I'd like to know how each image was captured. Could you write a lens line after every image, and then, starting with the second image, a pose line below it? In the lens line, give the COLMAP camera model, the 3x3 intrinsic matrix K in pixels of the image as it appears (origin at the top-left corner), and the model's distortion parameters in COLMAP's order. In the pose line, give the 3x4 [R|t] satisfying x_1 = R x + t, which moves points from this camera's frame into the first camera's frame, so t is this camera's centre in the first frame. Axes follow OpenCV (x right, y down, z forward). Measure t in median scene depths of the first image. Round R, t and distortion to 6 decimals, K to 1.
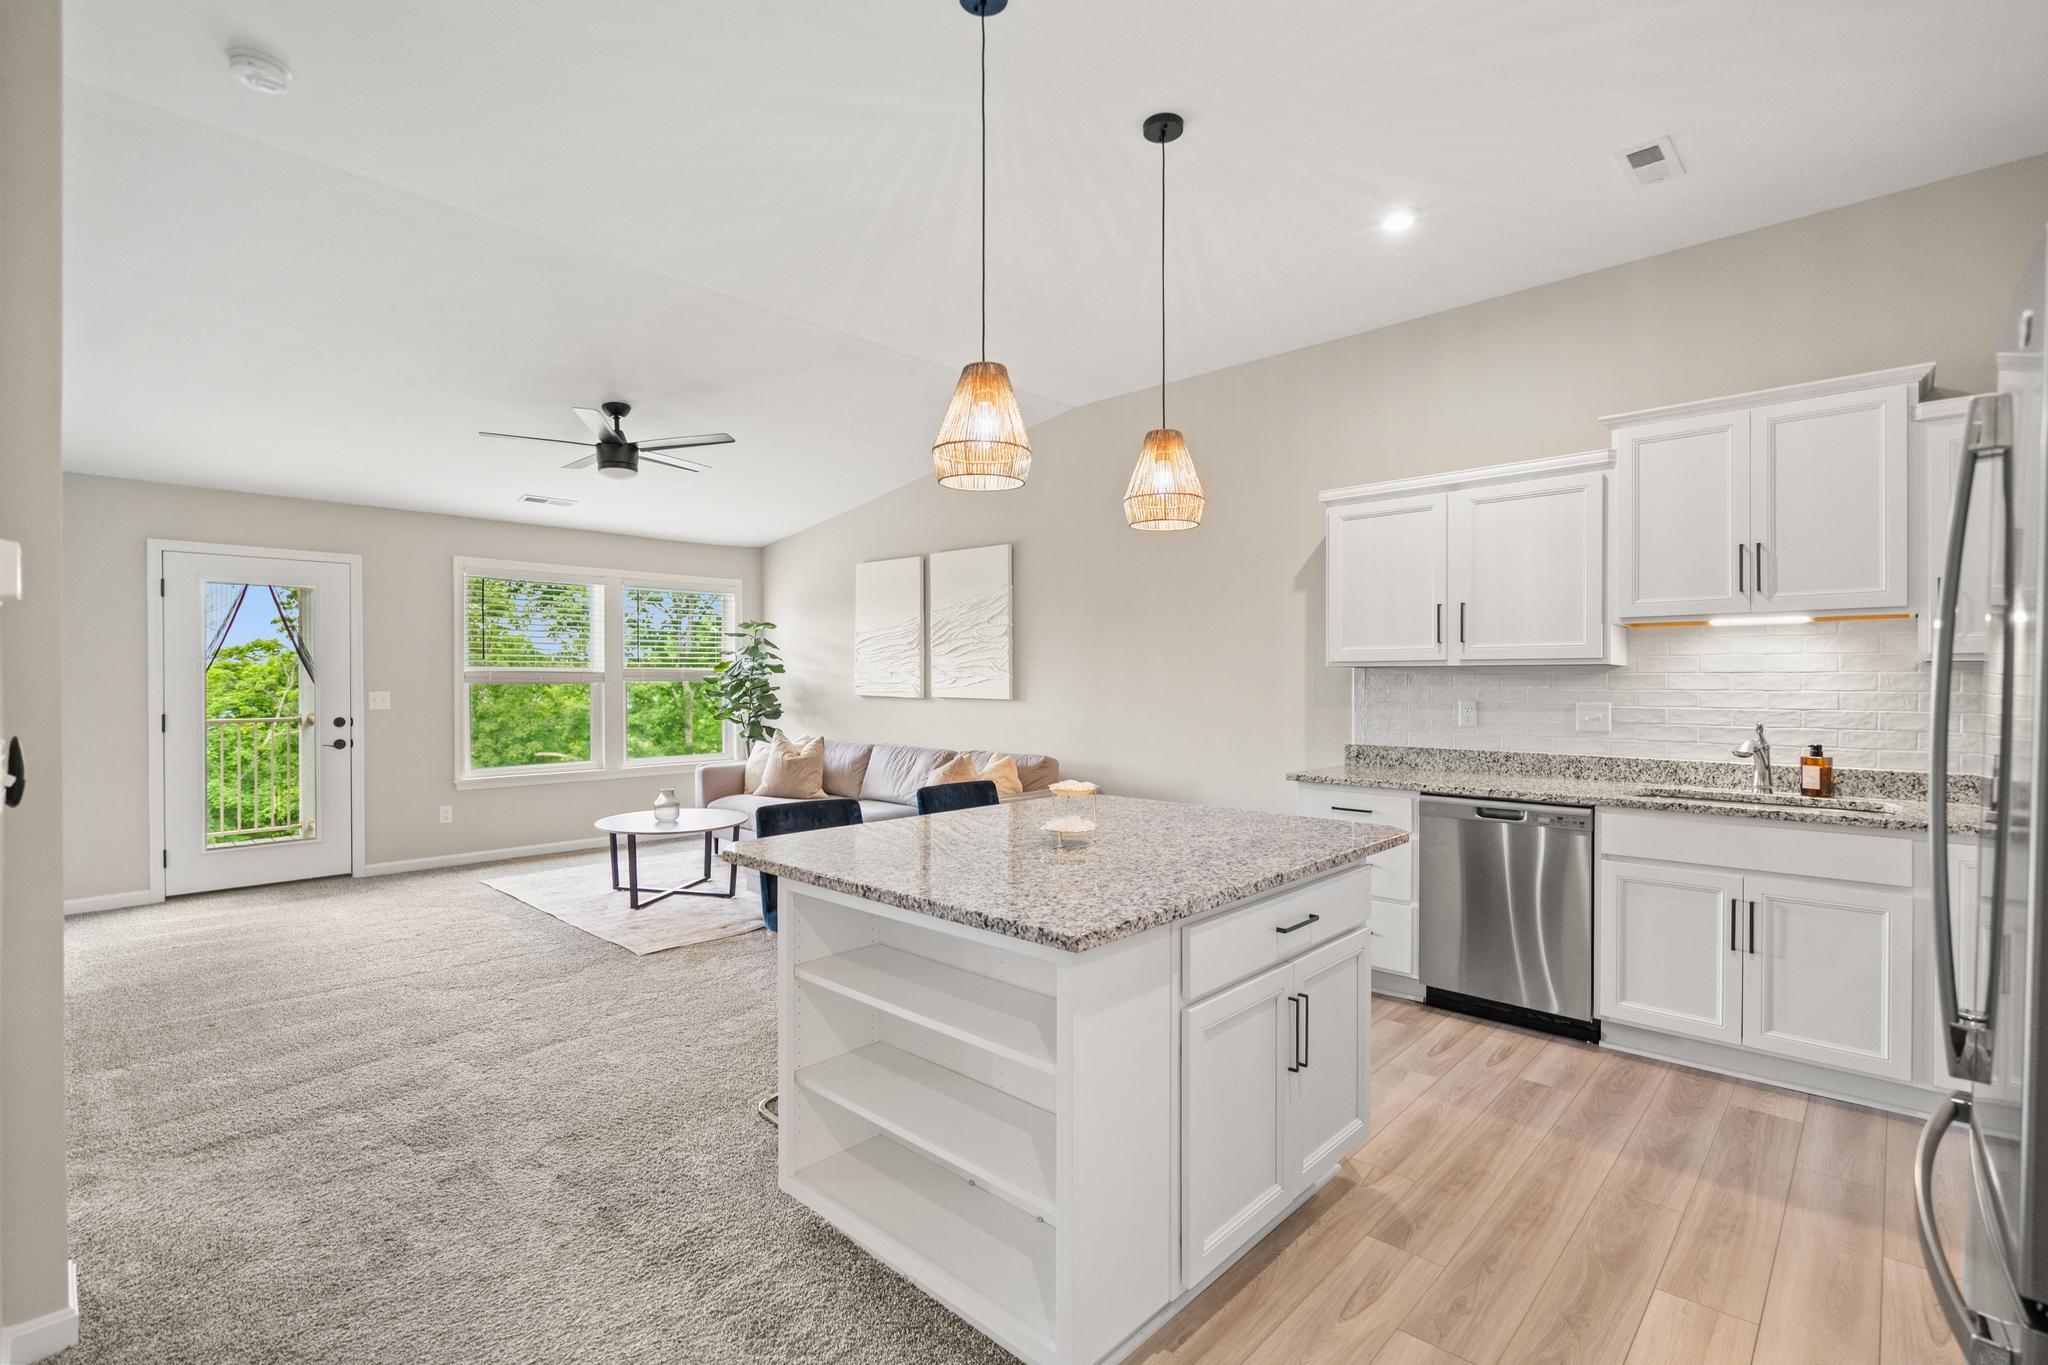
lens RADIAL K [[945.3, 0, 1005.2], [0, 945.3, 678.6], [0, 0, 1]] dist [-0.004953, 0.002884]
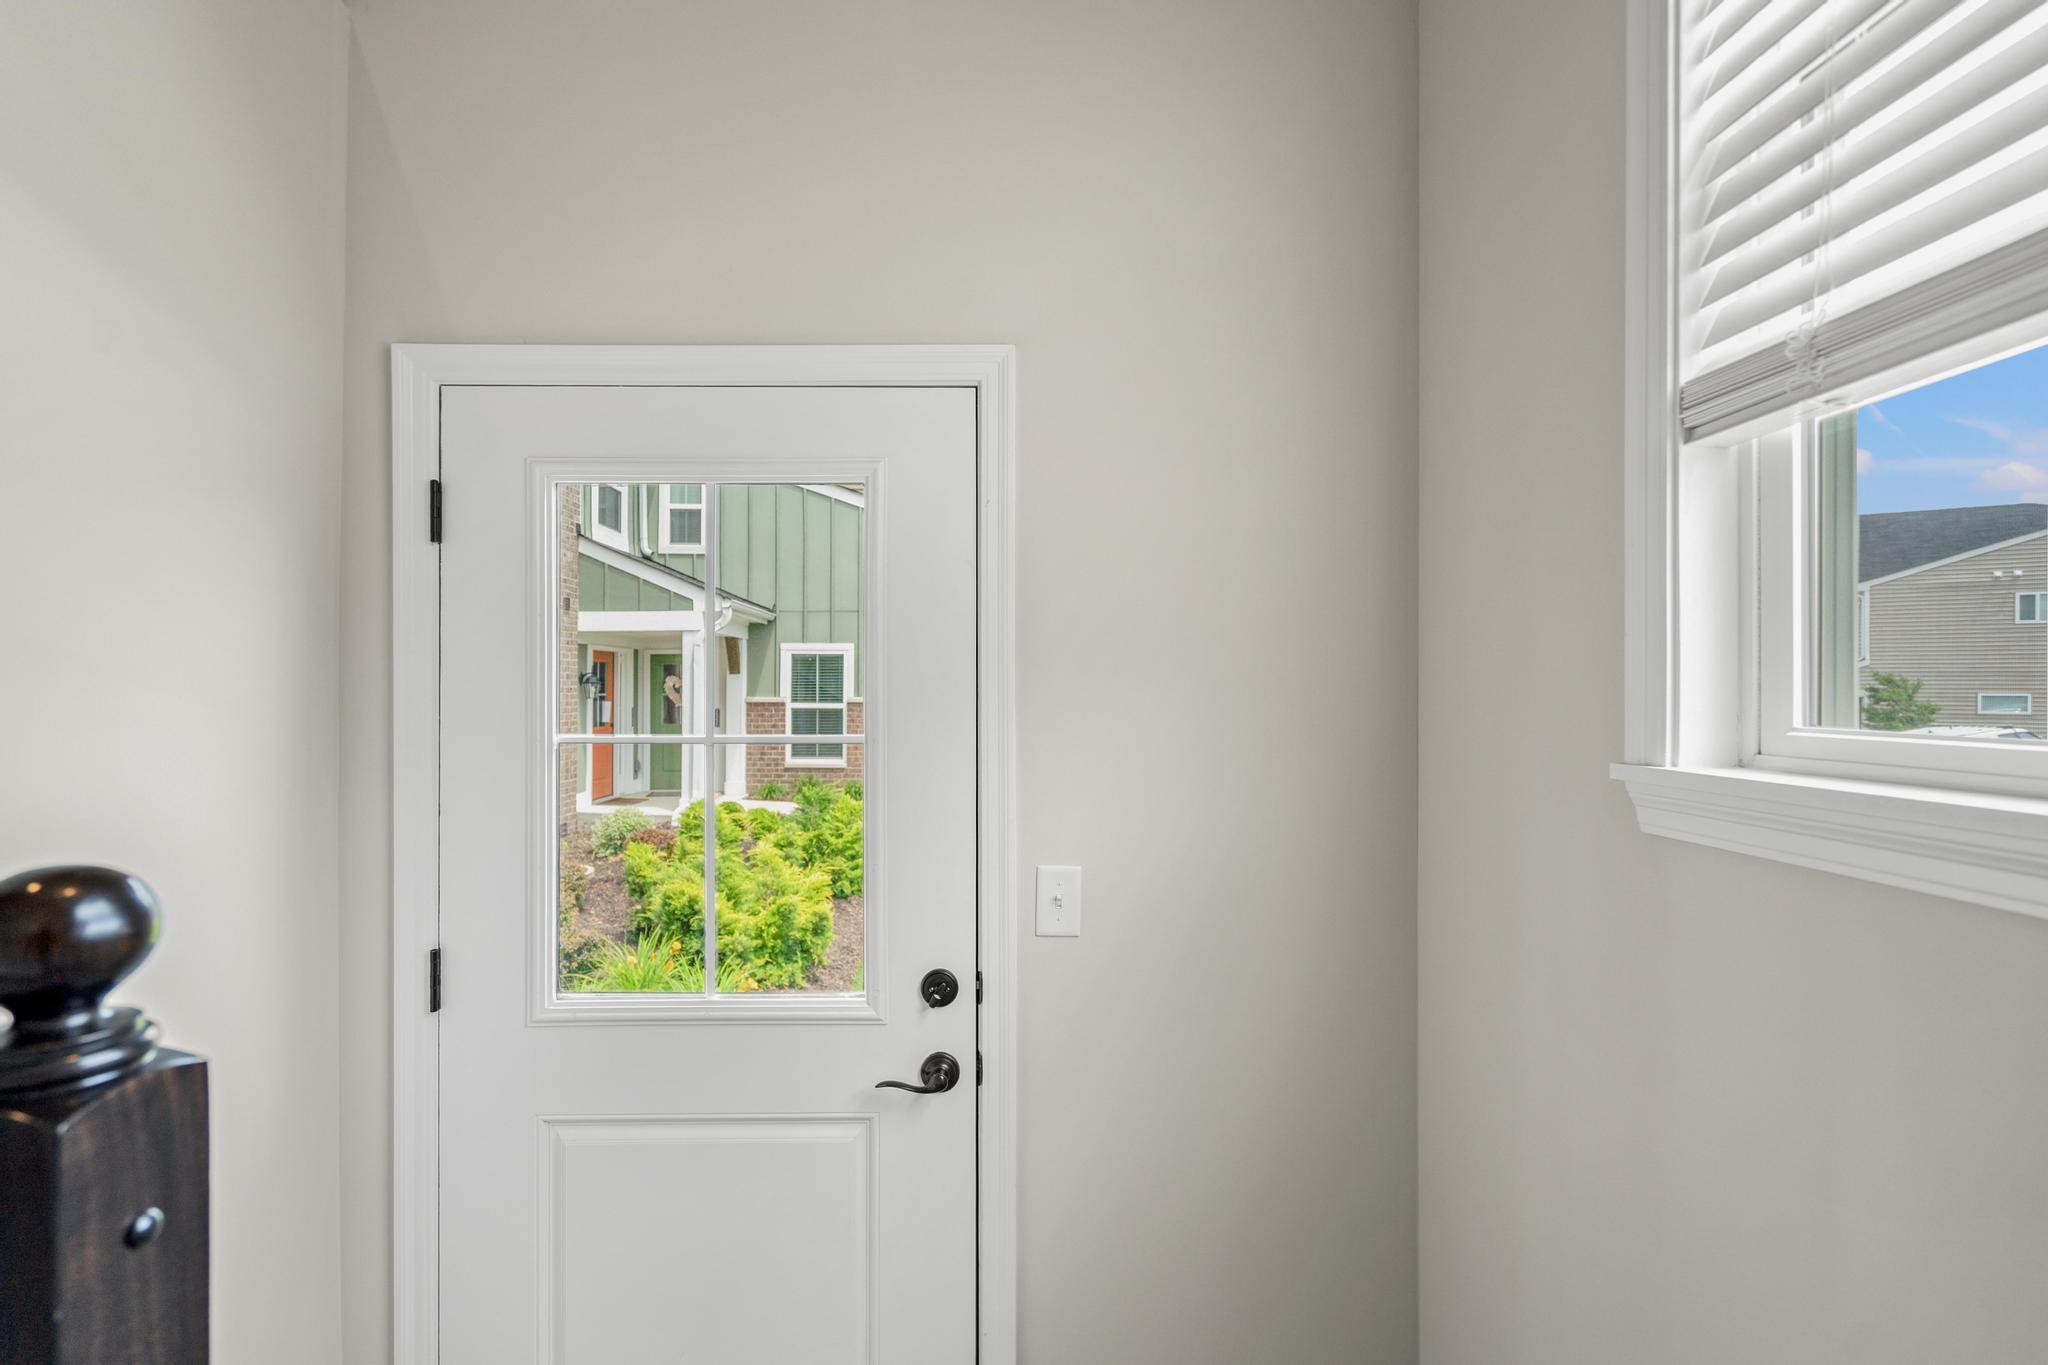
lens RADIAL K [[945.3, 0, 1021.4], [0, 945.3, 686.6], [0, 0, 1]] dist [-0.004953, 0.002884]
pose [[0.720910, -0.001858, -0.693026, -0.570803], [0.000737, 0.999998, -0.001915, -0.042467], [0.693029, 0.000870, 0.720910, 0.931166]]
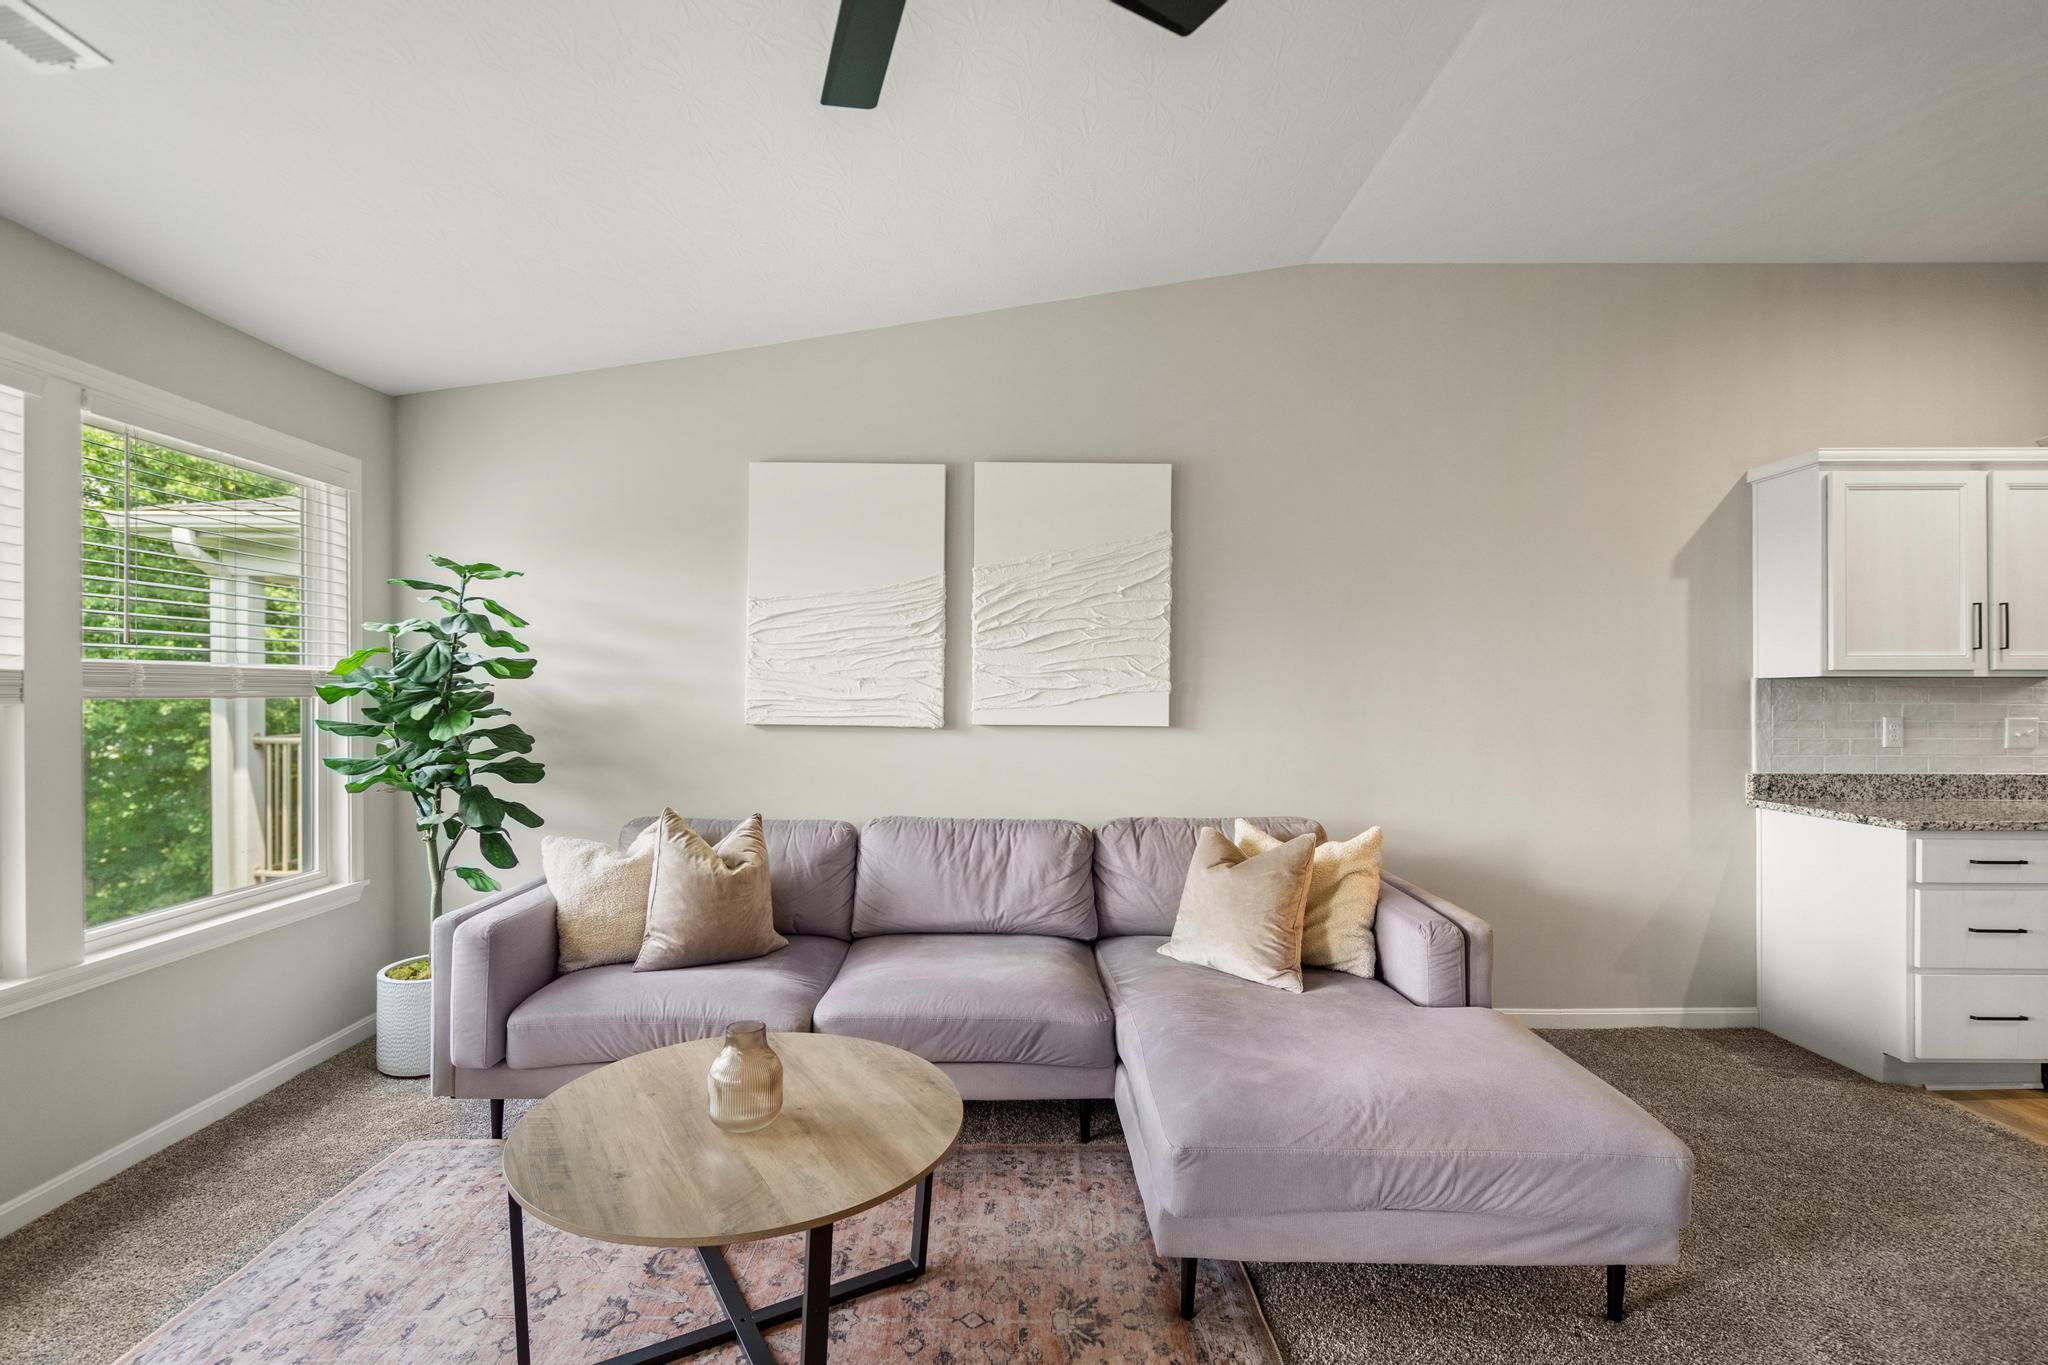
lens RADIAL K [[945.3, 0, 1004.4], [0, 945.3, 686.6], [0, 0, 1]] dist [-0.004953, 0.002884]
pose [[0.718853, 0.005202, 0.695142, -0.554063], [-0.001169, 0.999980, -0.006275, 0.001048], [-0.695161, 0.003699, 0.718845, 0.743388]]
